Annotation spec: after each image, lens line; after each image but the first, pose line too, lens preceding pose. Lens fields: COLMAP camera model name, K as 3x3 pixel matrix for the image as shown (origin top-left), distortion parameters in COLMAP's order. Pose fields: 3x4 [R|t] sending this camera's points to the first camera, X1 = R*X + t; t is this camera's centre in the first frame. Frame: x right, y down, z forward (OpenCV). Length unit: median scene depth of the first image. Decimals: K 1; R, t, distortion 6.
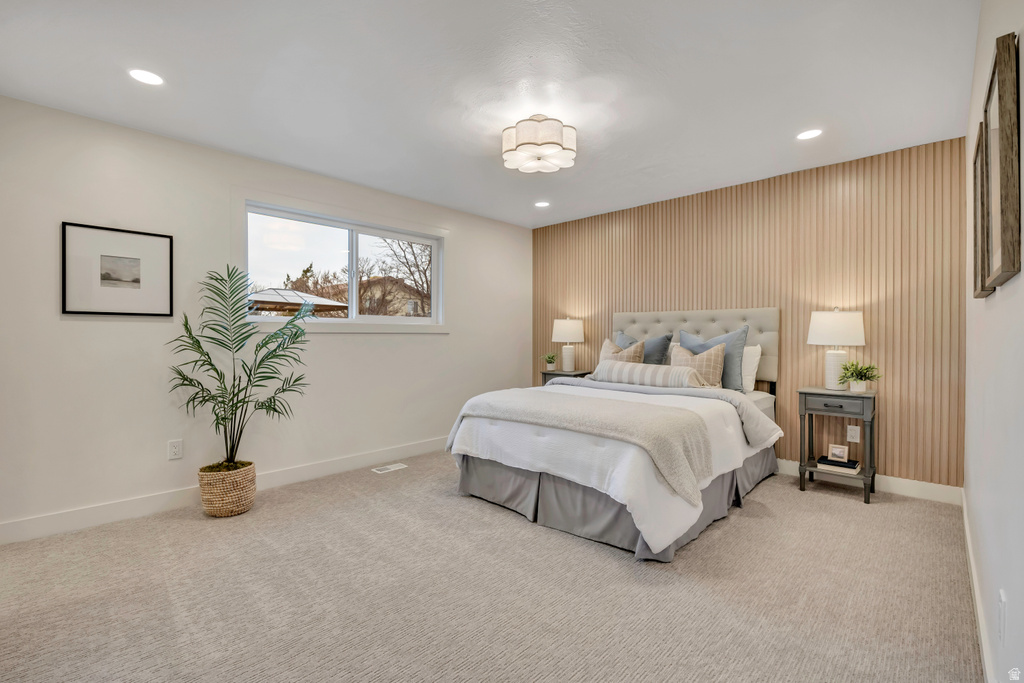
lens RADIAL K [[456.3, 0, 508.6], [0, 456.3, 334.2], [0, 0, 1]] dist [0.002017, 0.000077]
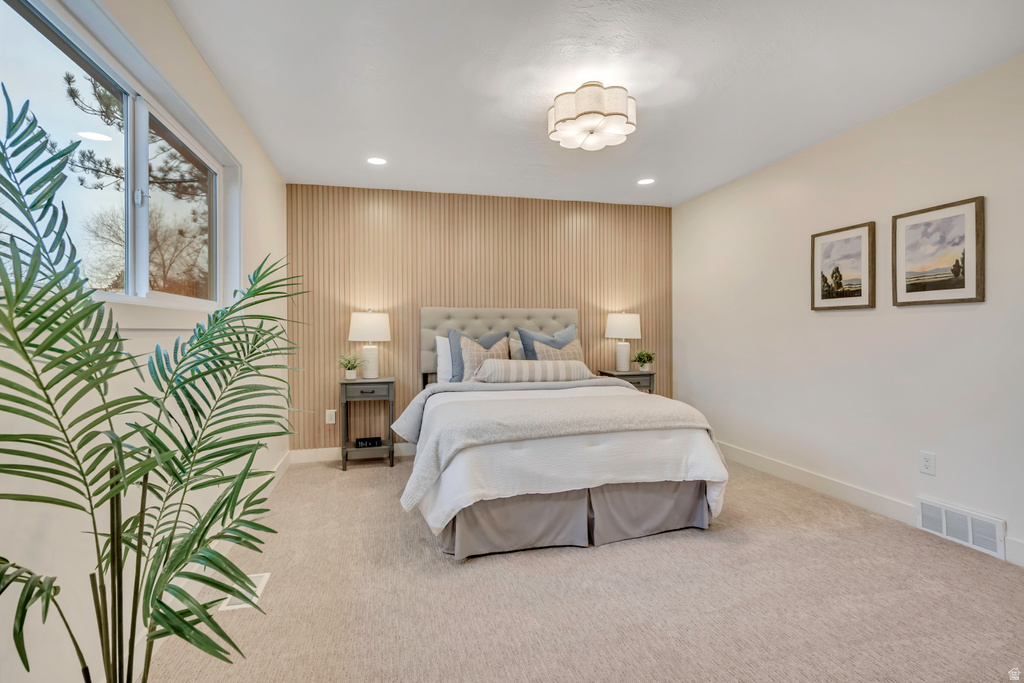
lens RADIAL K [[456.3, 0, 510.1], [0, 456.3, 342.0], [0, 0, 1]] dist [0.002017, 0.000077]
pose [[0.535581, -0.022520, 0.844184, -0.548396], [0.006386, 0.999724, 0.022618, 0.002786], [-0.844460, -0.006723, 0.535577, 0.489689]]
